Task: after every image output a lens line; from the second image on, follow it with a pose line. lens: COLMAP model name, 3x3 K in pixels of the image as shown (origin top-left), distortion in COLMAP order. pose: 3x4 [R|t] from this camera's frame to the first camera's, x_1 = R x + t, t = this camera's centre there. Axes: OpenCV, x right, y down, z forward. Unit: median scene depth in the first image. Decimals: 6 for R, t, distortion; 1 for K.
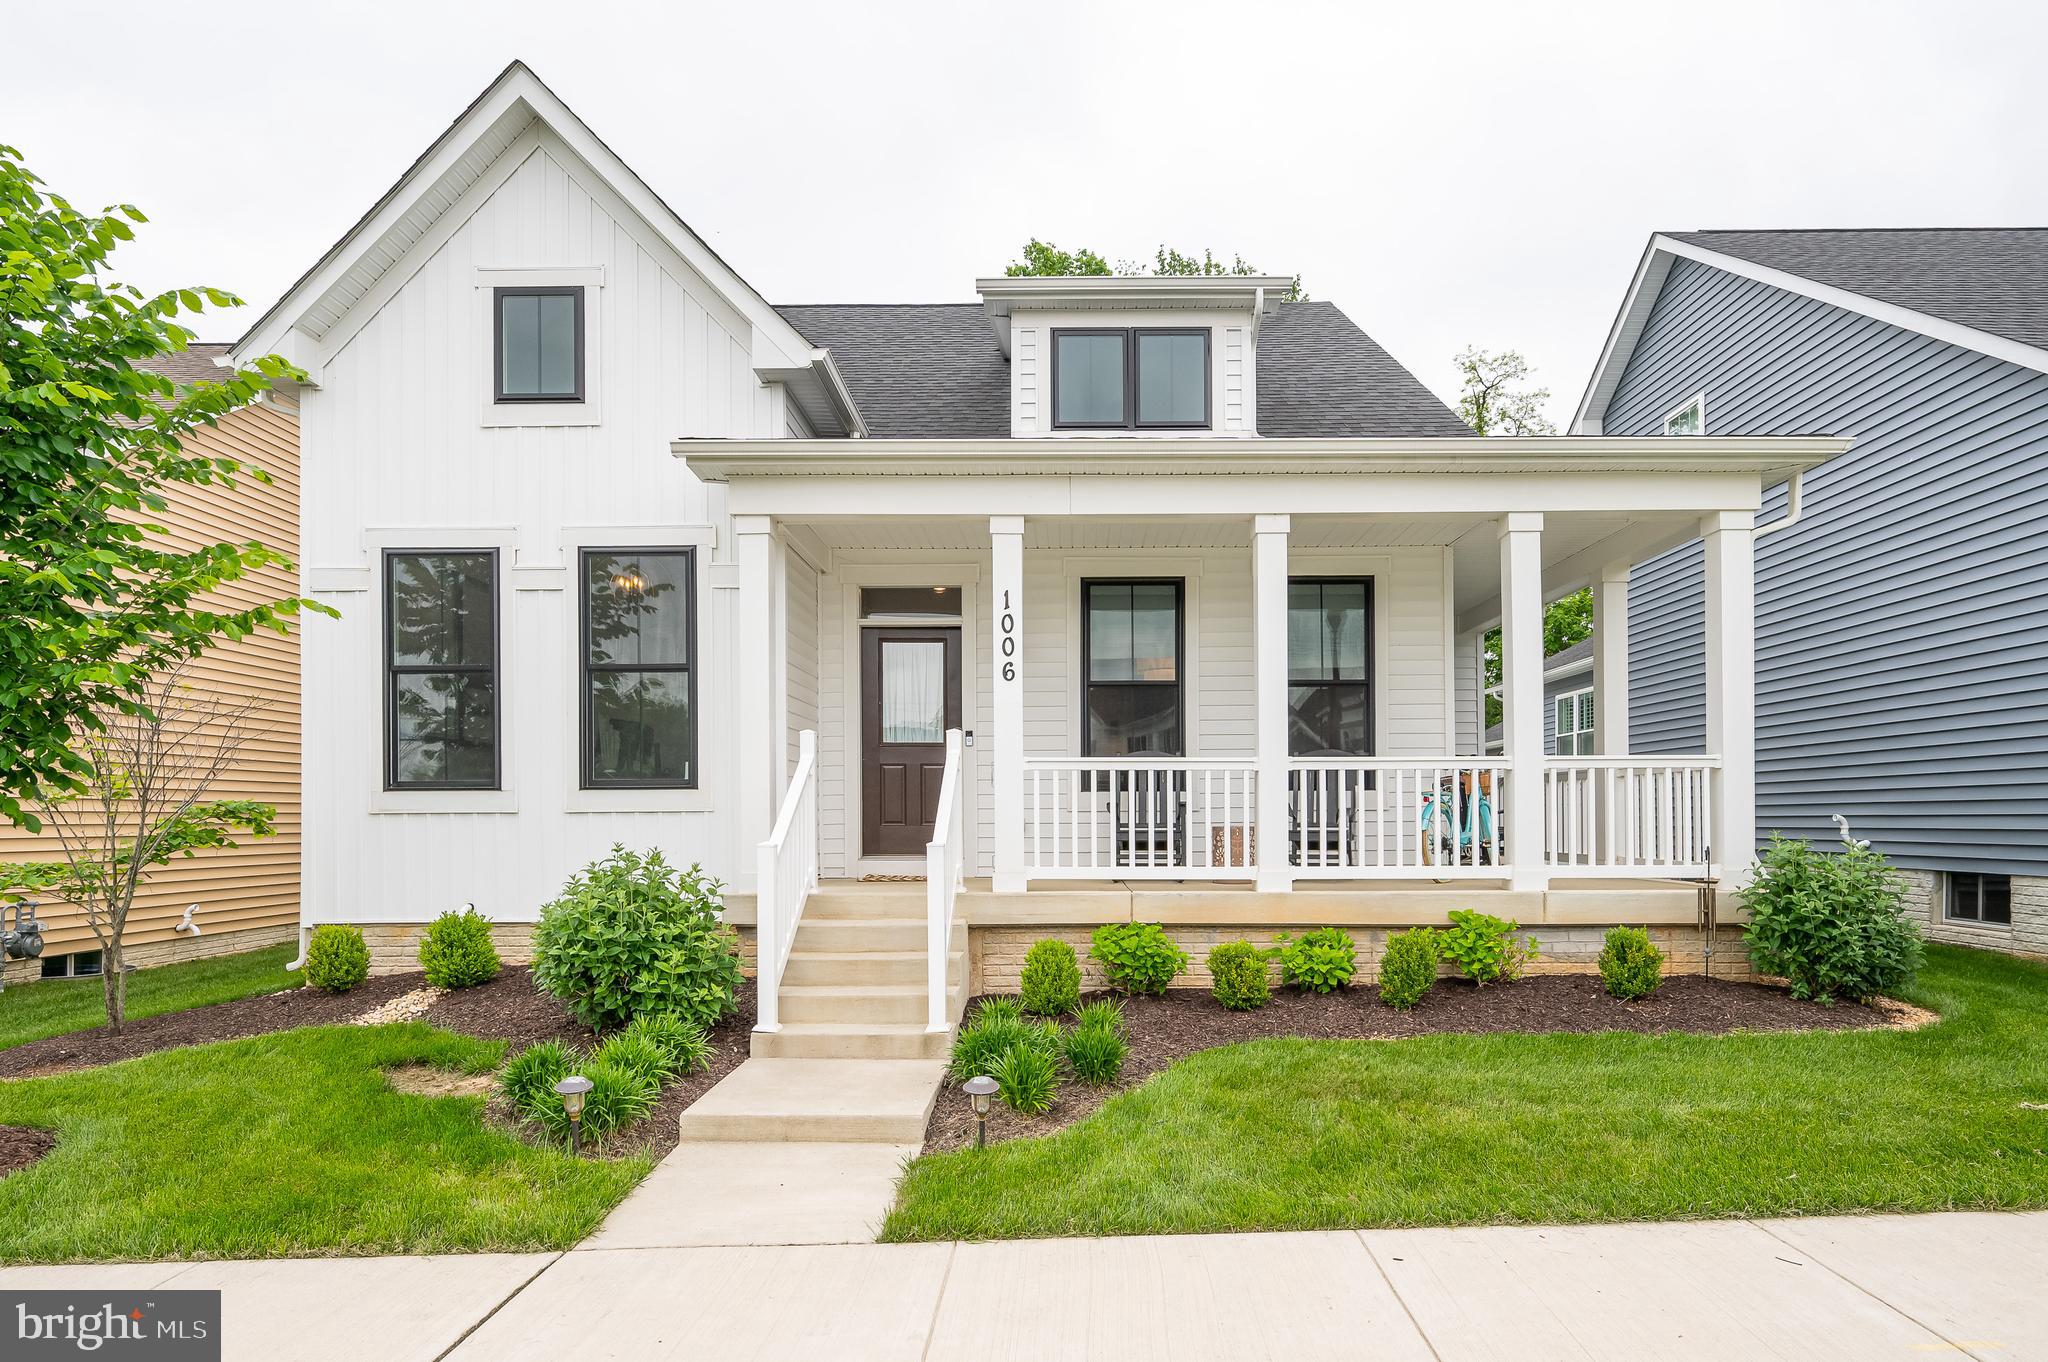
lens RADIAL K [[1119.0, 0, 1073.9], [0, 1119.0, 822.7], [0, 0, 1]] dist [0.001544, 0.001093]
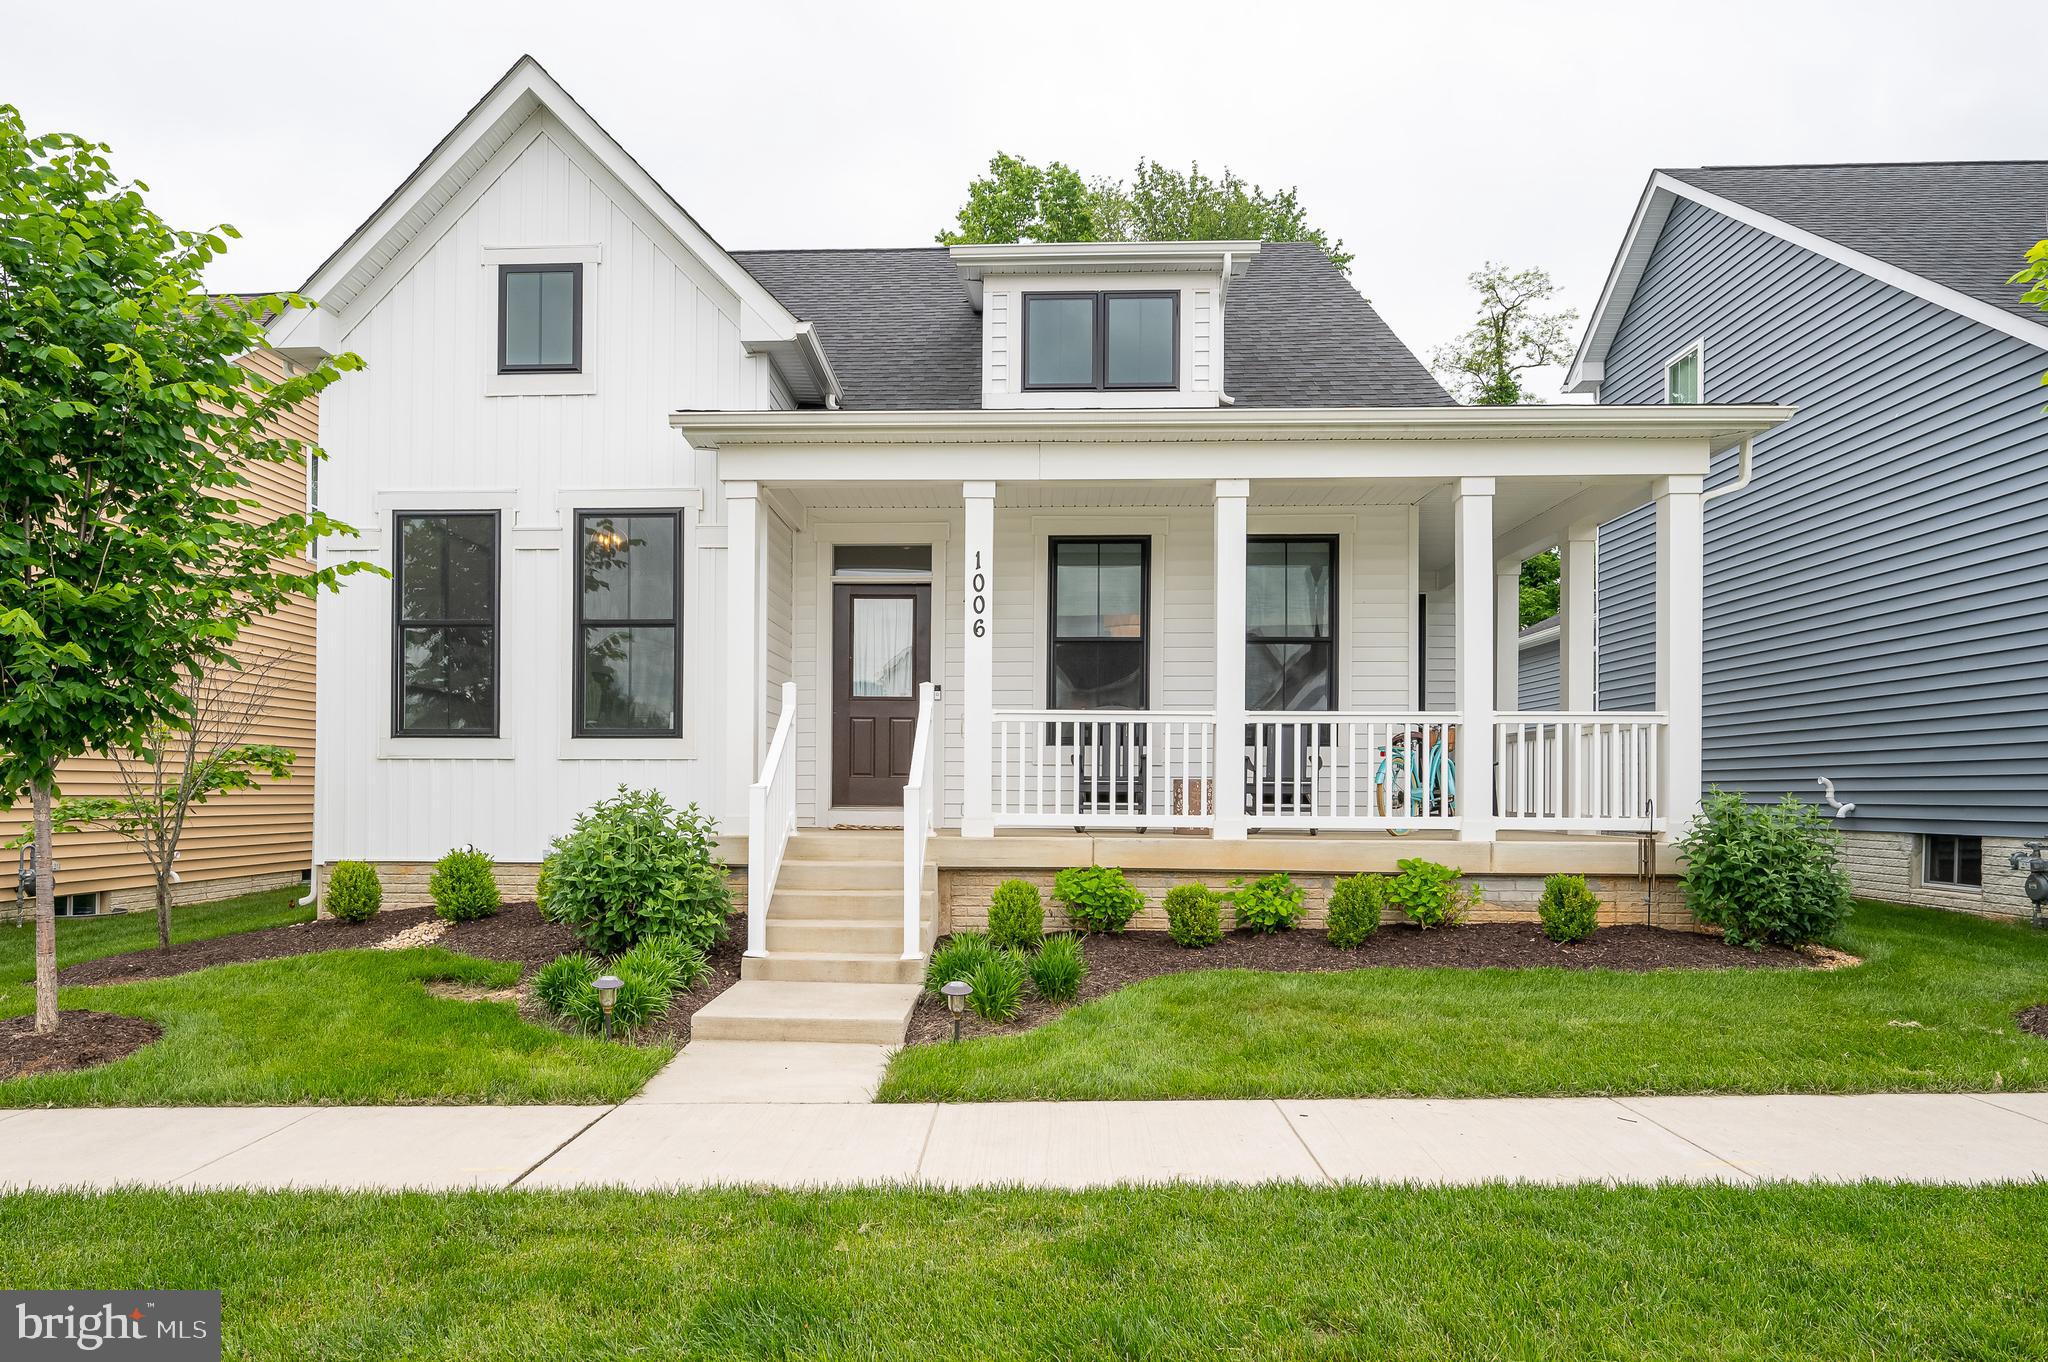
lens RADIAL K [[1260.5, 0, 980.0], [0, 1260.5, 790.5], [0, 0, 1]] dist [0.002841, 0.000433]
pose [[0.998882, 0.010252, -0.046150, -0.000776], [-0.010414, 0.999940, -0.003255, 0.022186], [0.046114, 0.003732, 0.998929, -0.188774]]
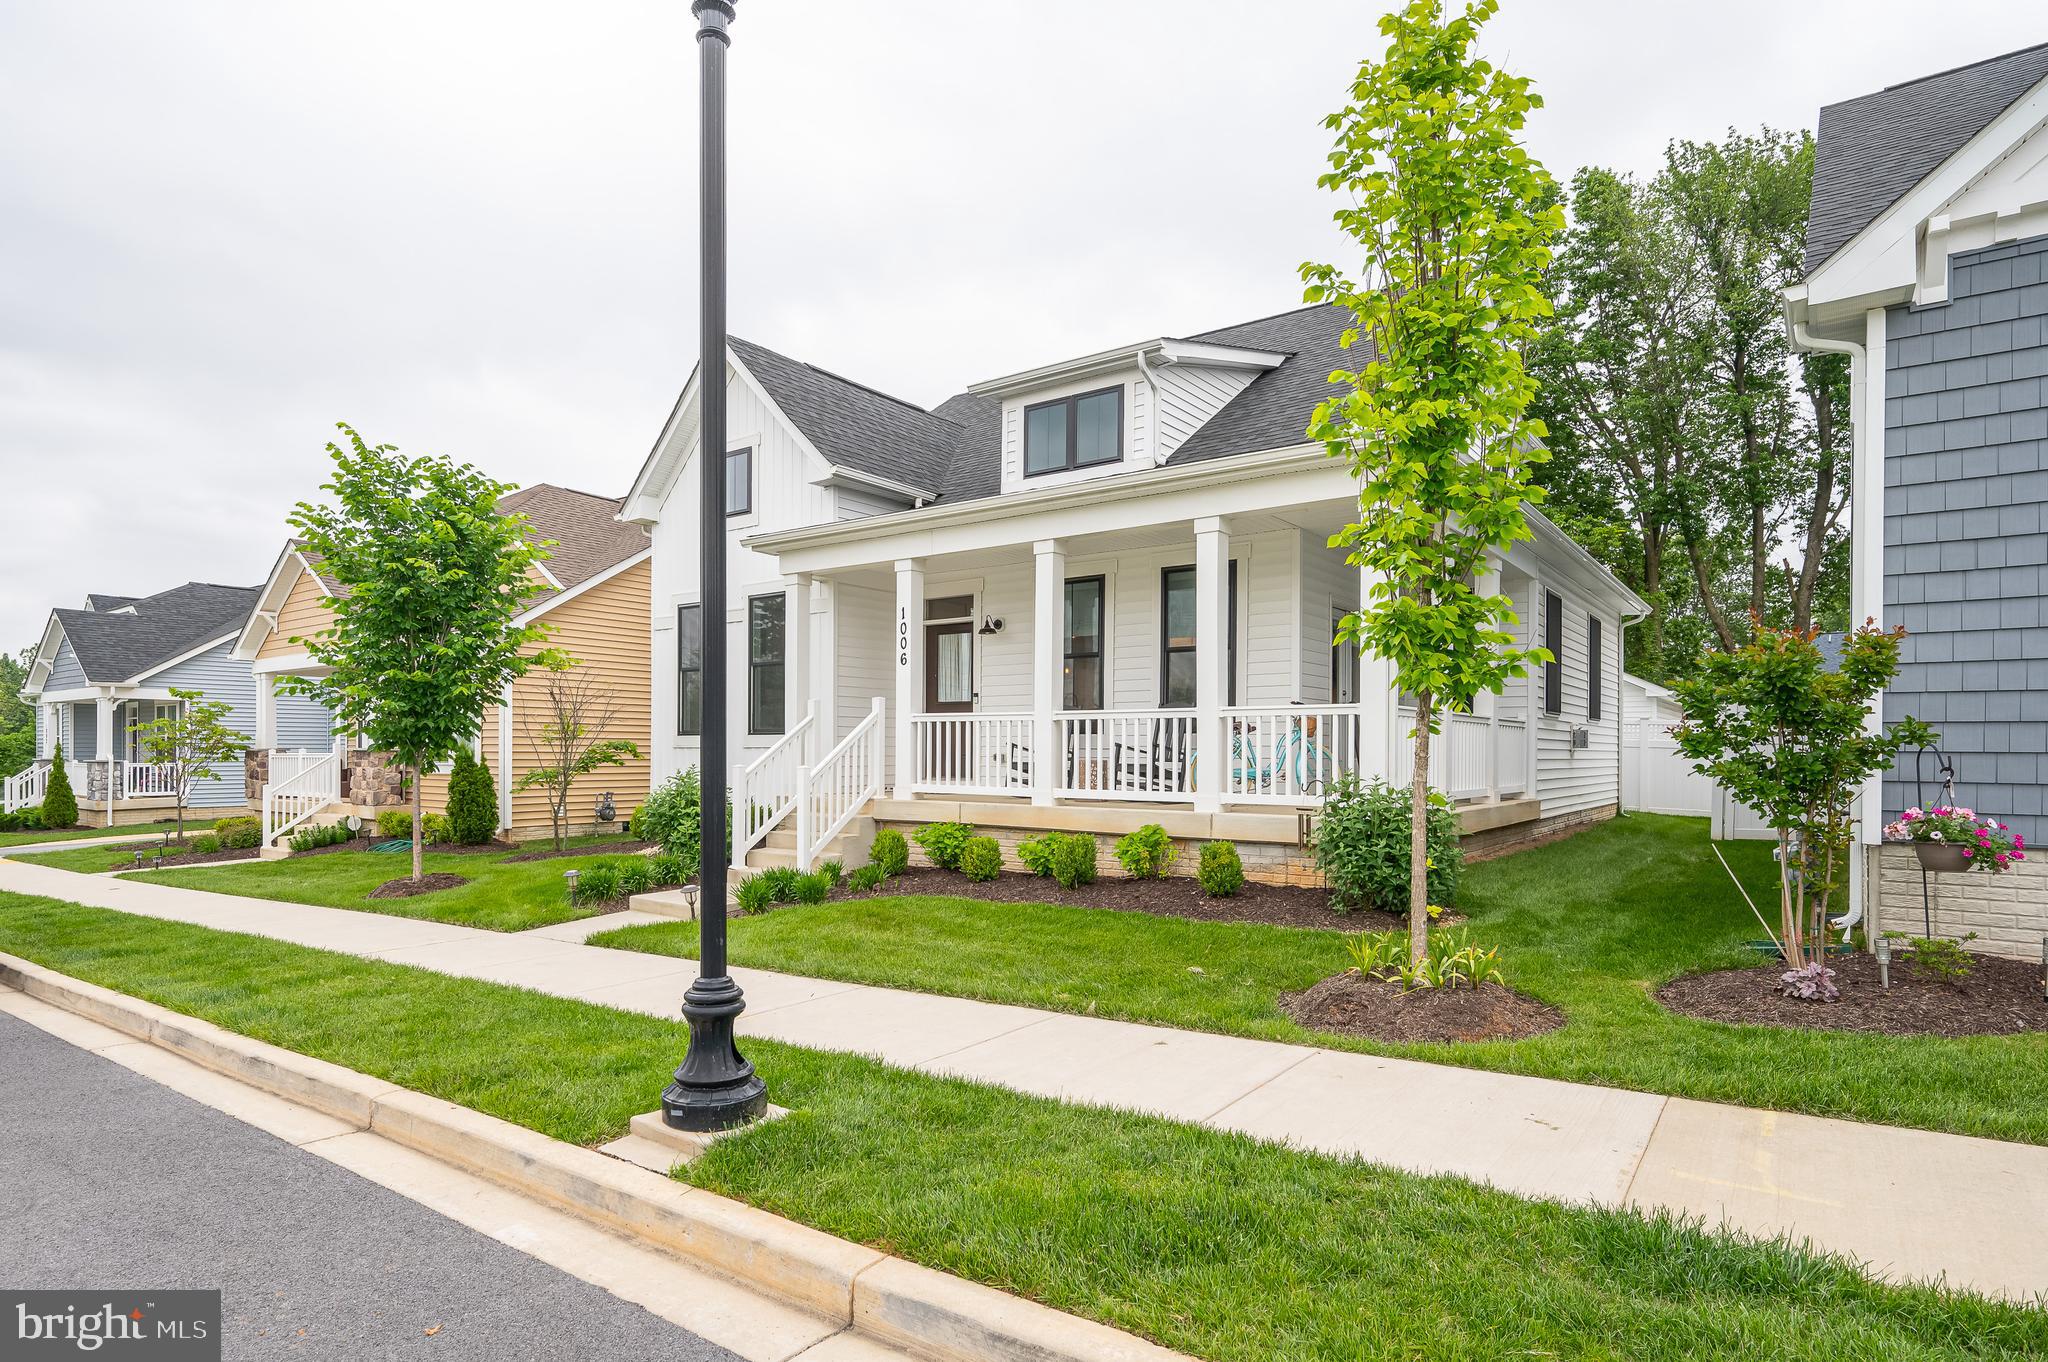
lens RADIAL K [[1034.1, 0, 1018.1], [0, 1034.1, 762.0], [0, 0, 1]] dist [0.001863, 0.000226]
pose [[0.823526, 0.012382, -0.567143, 0.896066], [-0.009811, 0.999923, 0.007584, -0.003579], [0.567194, -0.000681, 0.823584, -0.099994]]
